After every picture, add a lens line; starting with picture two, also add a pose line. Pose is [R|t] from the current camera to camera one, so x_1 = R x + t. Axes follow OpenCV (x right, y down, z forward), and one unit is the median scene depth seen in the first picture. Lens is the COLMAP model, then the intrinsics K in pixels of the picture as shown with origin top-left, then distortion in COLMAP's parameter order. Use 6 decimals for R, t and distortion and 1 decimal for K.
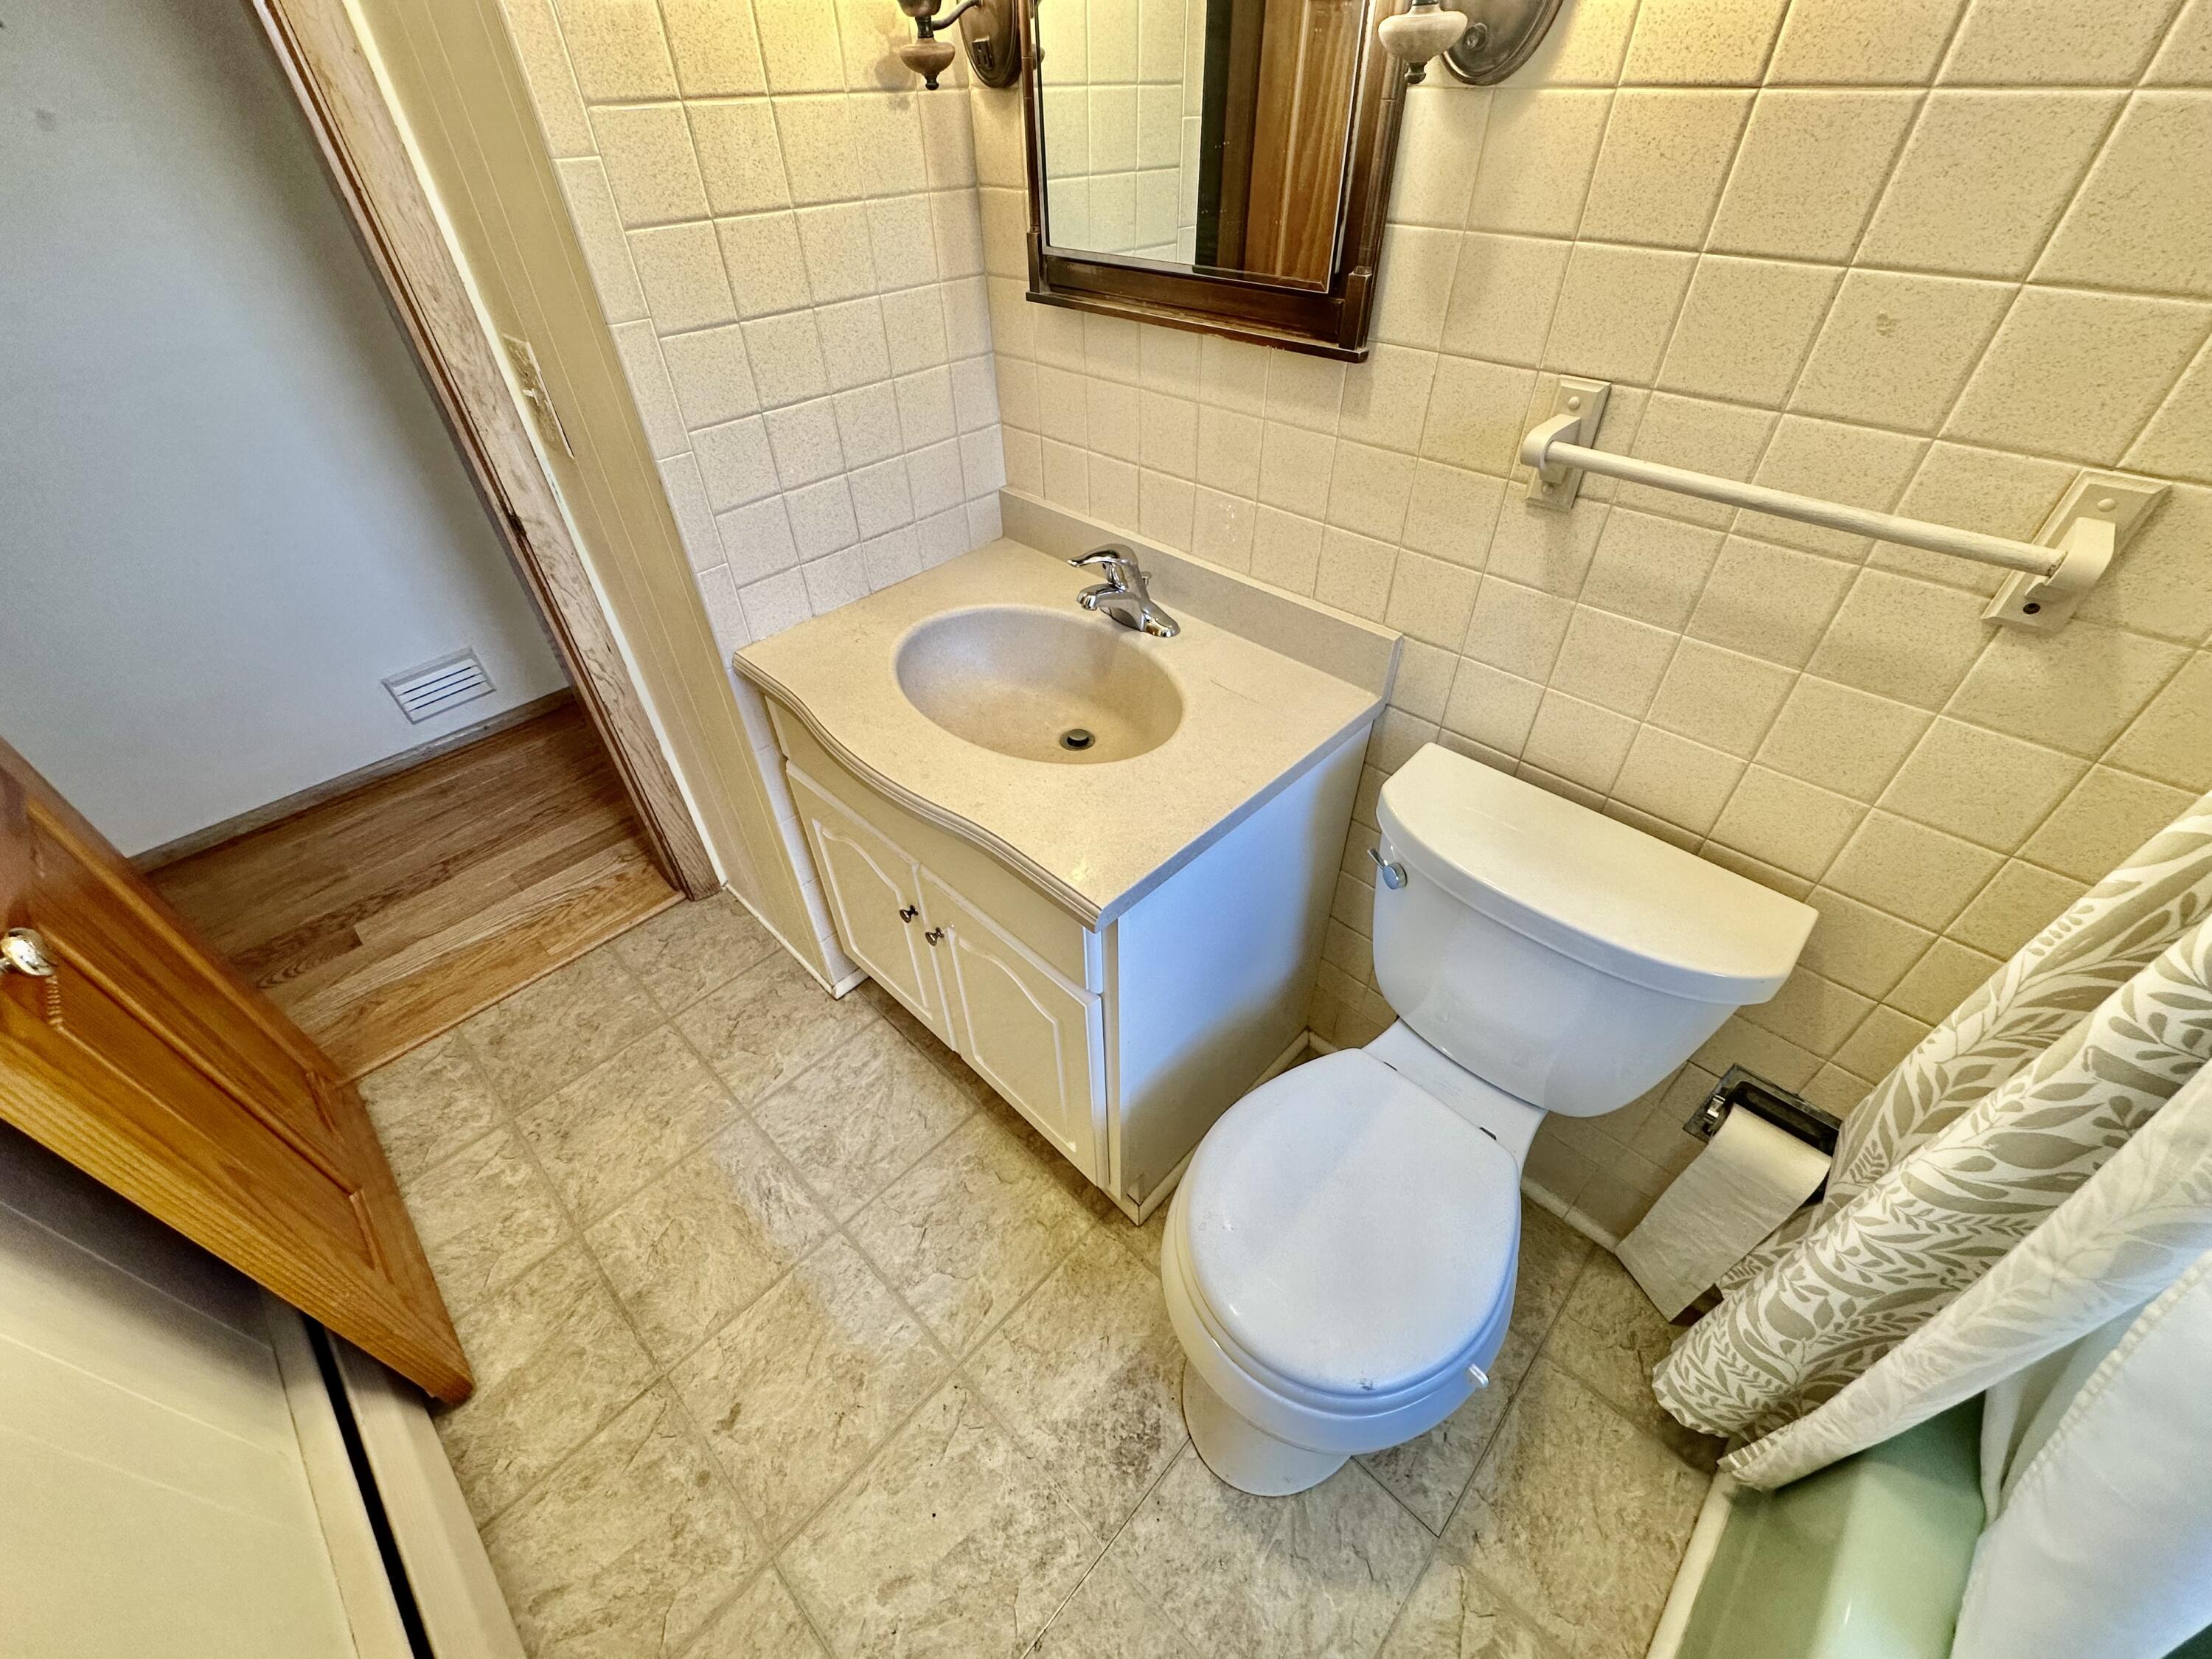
lens RADIAL K [[880.3, 0, 1105.2], [0, 880.3, 822.3], [0, 0, 1]] dist [-0.002455, 0.000523]
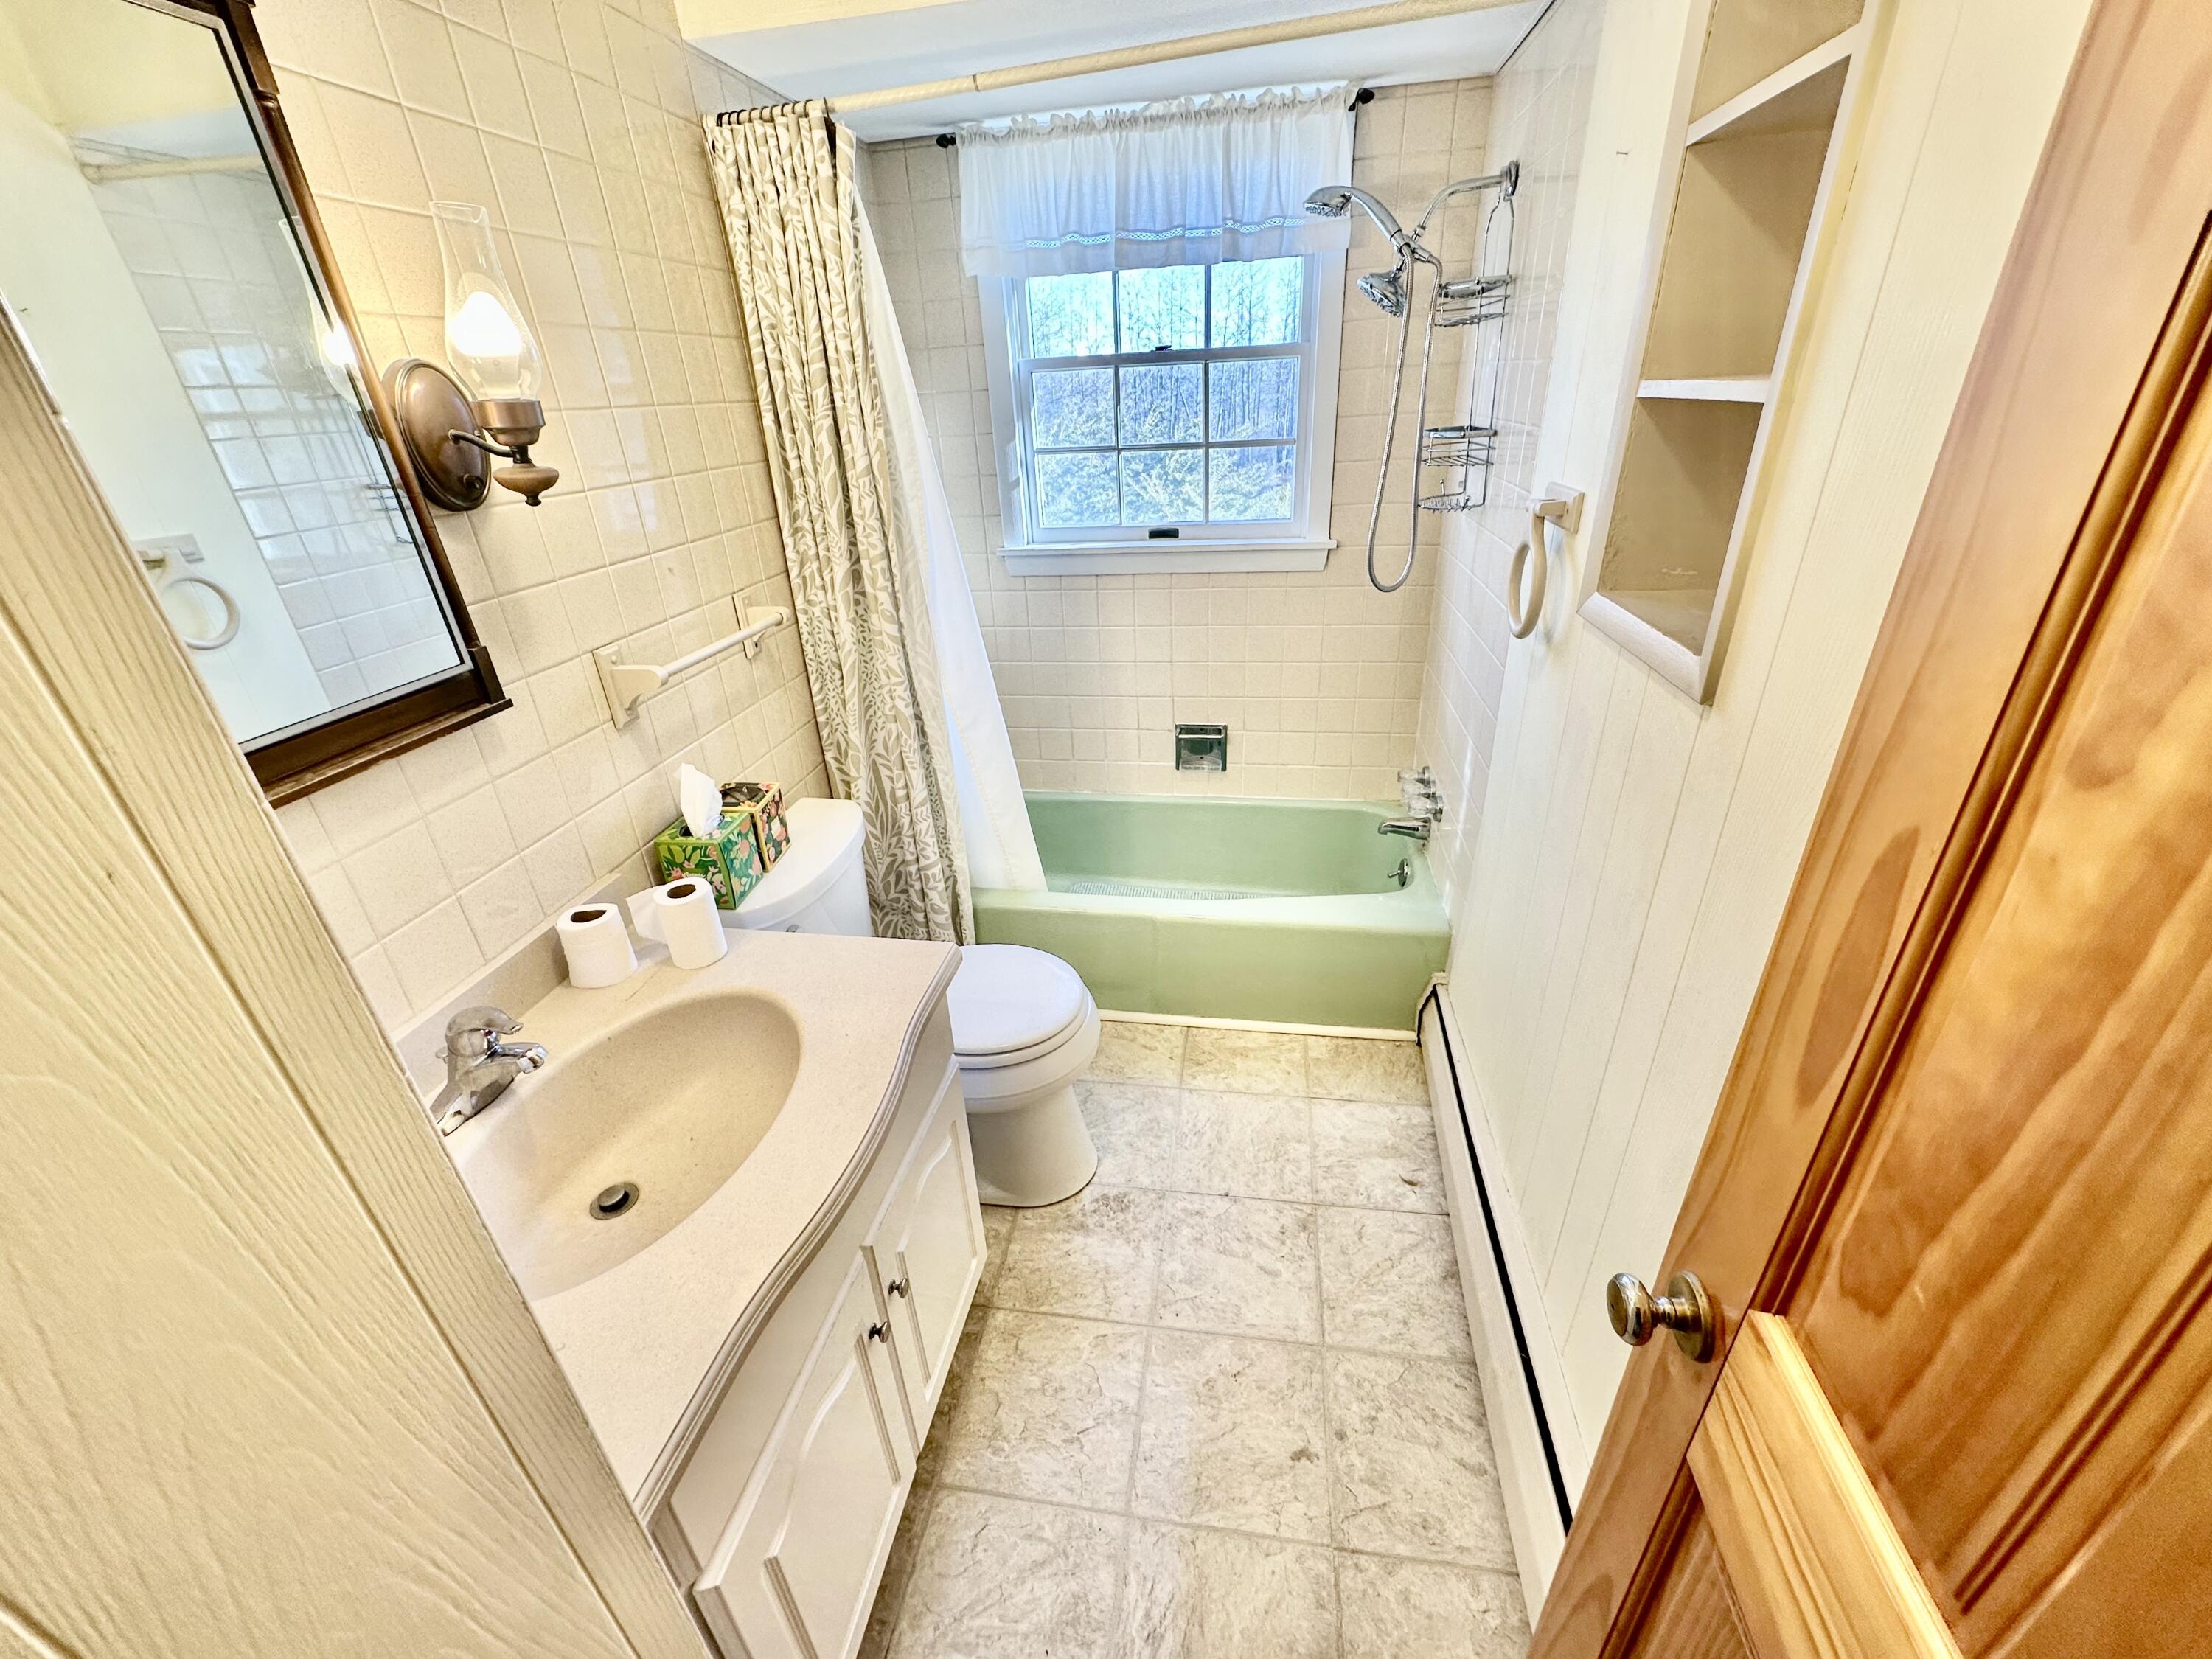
lens RADIAL K [[880.3, 0, 1103.5], [0, 880.3, 828.5], [0, 0, 1]] dist [-0.002455, 0.000523]
pose [[-0.559650, -0.324420, 0.762590, -0.877280], [0.592624, 0.486567, 0.641910, -0.568229], [-0.579299, 0.811175, -0.080049, 0.594604]]
